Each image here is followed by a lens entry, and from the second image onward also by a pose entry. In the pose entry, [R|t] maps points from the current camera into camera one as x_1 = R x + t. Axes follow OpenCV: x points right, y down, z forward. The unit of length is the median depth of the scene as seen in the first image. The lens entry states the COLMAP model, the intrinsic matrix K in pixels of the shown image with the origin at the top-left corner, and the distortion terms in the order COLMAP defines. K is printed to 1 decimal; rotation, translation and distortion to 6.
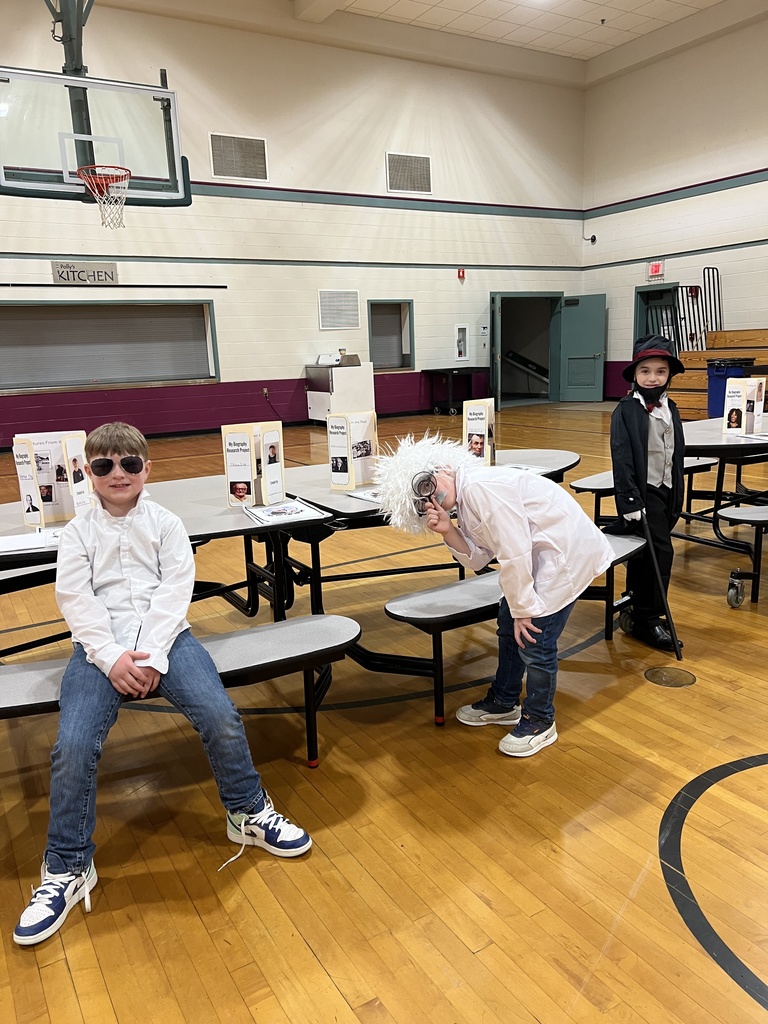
lens RADIAL K [[773.9, 0, 384.0], [0, 773.9, 512.0], [0, 0, 1]] dist [0.034534, -0.038700]
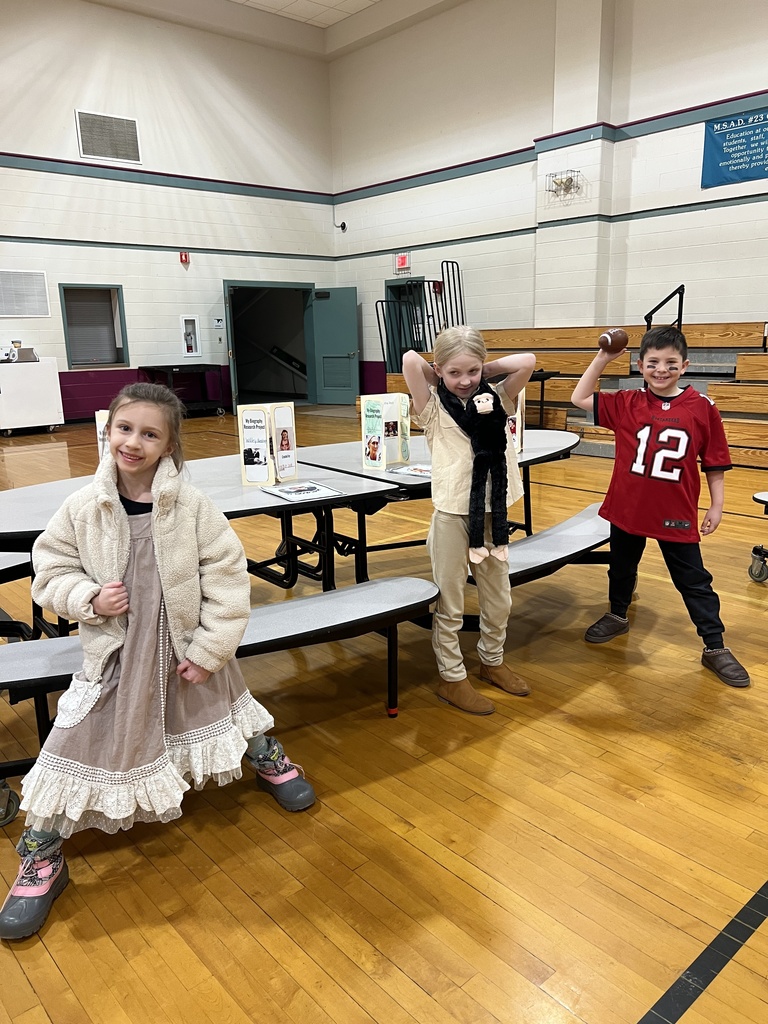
lens RADIAL K [[773.9, 0, 384.0], [0, 773.9, 512.0], [0, 0, 1]] dist [0.034534, -0.038700]
pose [[0.984449, -0.020377, 0.174486, 0.161577], [0.018973, 0.999773, 0.009712, -0.023489], [-0.174645, -0.006250, 0.984612, 0.092428]]
